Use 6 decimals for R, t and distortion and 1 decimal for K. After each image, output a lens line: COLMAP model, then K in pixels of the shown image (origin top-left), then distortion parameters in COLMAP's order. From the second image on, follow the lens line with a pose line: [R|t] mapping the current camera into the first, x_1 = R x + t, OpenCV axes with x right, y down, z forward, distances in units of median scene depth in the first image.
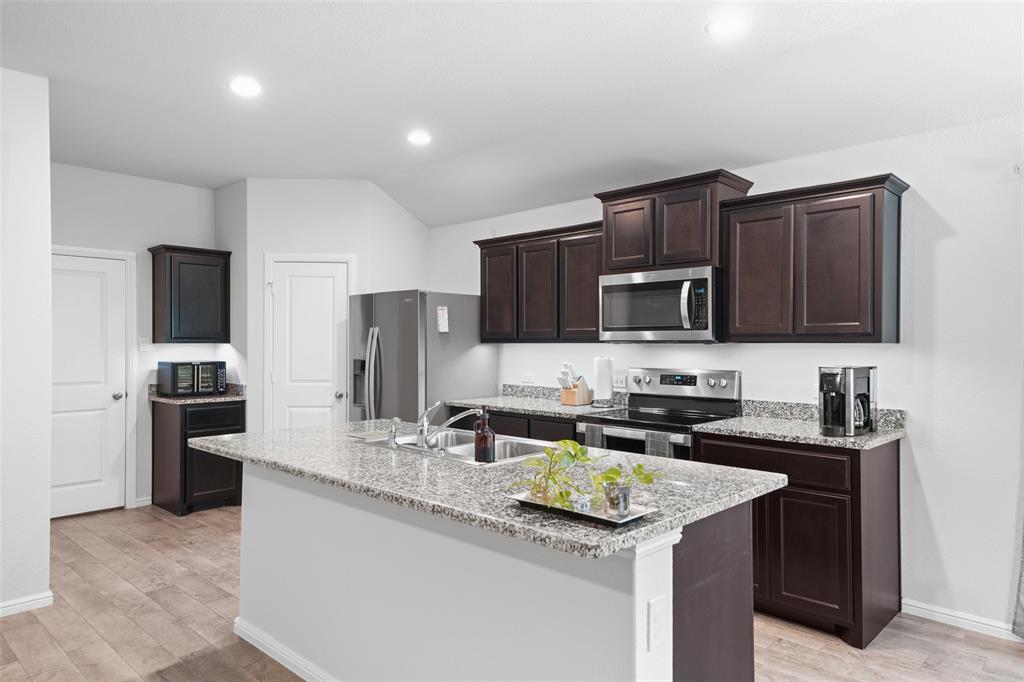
lens RADIAL K [[651.1, 0, 510.5], [0, 651.1, 341.9], [0, 0, 1]] dist [0.033356, -0.002082]
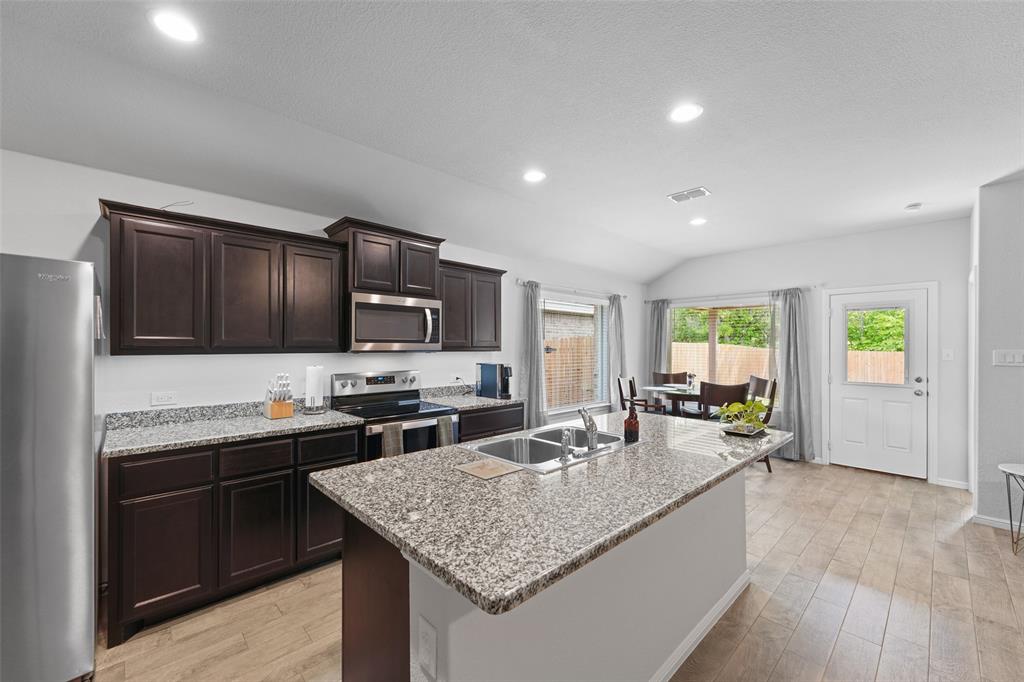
lens RADIAL K [[406.5, 0, 502.4], [0, 406.5, 345.3], [0, 0, 1]] dist [0.005644, -0.001087]
pose [[0.049165, 0.001804, 0.998789, -0.549887], [-0.004232, 0.999990, -0.001598, -0.011505], [-0.998782, -0.004148, 0.049172, 0.723920]]
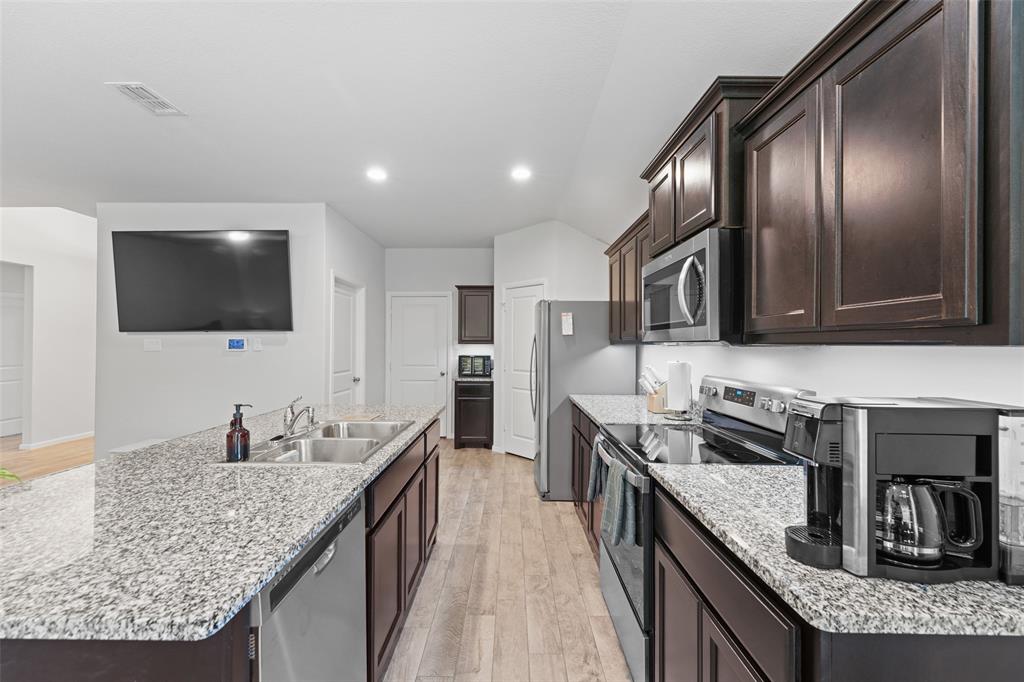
lens RADIAL K [[406.5, 0, 516.8], [0, 406.5, 342.2], [0, 0, 1]] dist [0.005644, -0.001087]
pose [[0.702570, 0.000346, -0.711614, 0.412549], [-0.003991, 0.999986, -0.003454, 0.001237], [0.711603, 0.005266, 0.702562, 0.506374]]
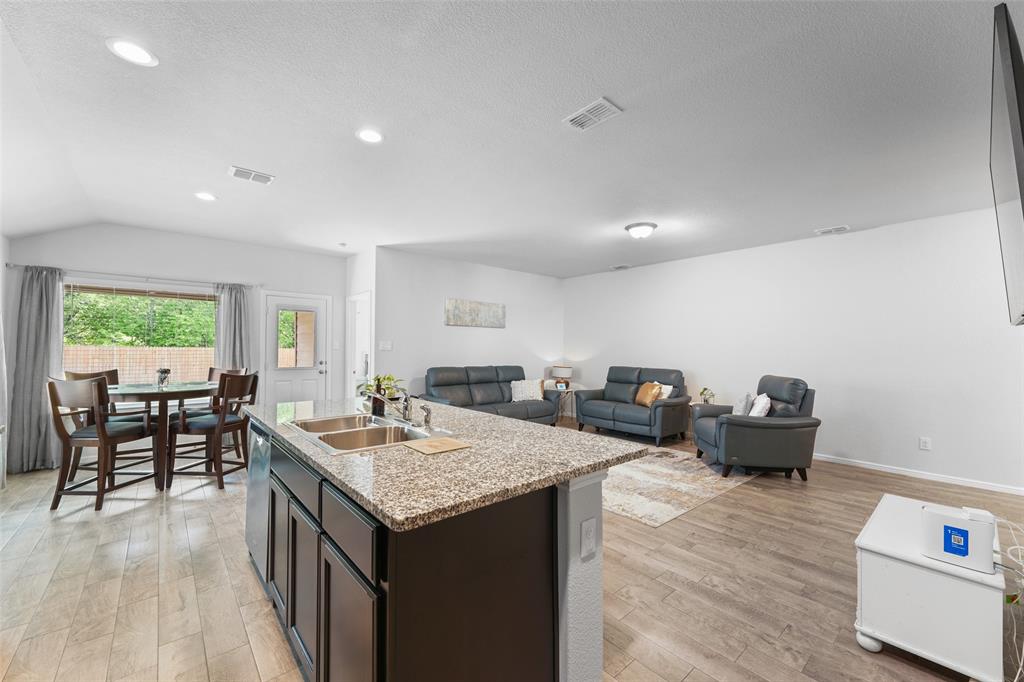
lens RADIAL K [[406.5, 0, 505.6], [0, 406.5, 341.3], [0, 0, 1]] dist [0.005644, -0.001087]
pose [[-0.995506, -0.005343, 0.094545, -0.259976], [-0.007031, 0.999822, -0.017530, 0.012866], [-0.094435, -0.018115, -0.995366, 1.142468]]
